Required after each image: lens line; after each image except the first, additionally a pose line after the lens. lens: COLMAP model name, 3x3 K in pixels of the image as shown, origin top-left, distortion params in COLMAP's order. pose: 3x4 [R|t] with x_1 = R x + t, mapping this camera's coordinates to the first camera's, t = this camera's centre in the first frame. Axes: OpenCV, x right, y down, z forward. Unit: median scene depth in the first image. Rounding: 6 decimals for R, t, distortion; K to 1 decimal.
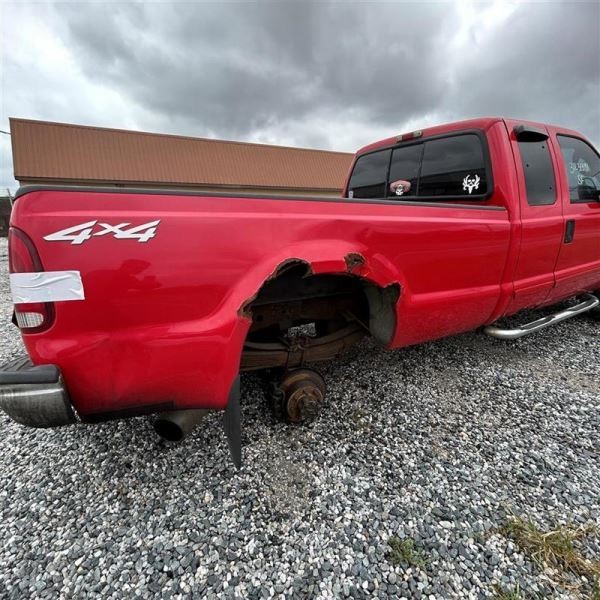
lens RADIAL K [[321.9, 0, 299.5], [0, 321.9, 302.0], [0, 0, 1]] dist [-0.003244, 0.003183]
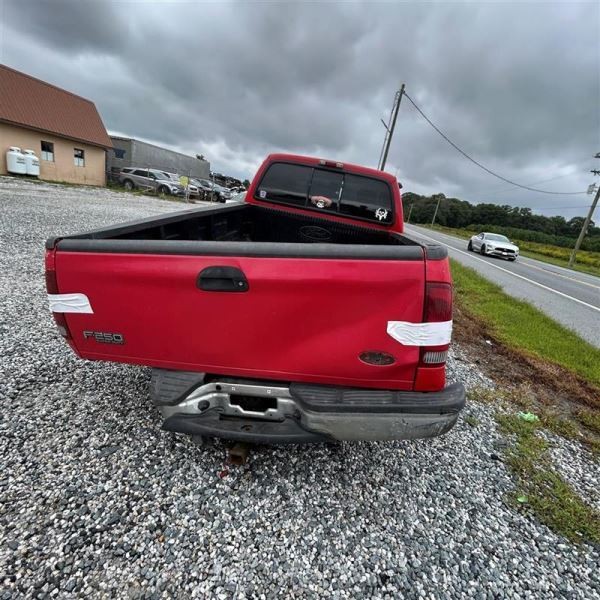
lens RADIAL K [[321.9, 0, 299.5], [0, 321.9, 302.0], [0, 0, 1]] dist [-0.003244, 0.003183]
pose [[0.636252, -0.114627, 0.762918, -1.357886], [0.034707, 0.992152, 0.120124, -0.205528], [-0.770700, -0.049951, 0.635237, 0.408413]]
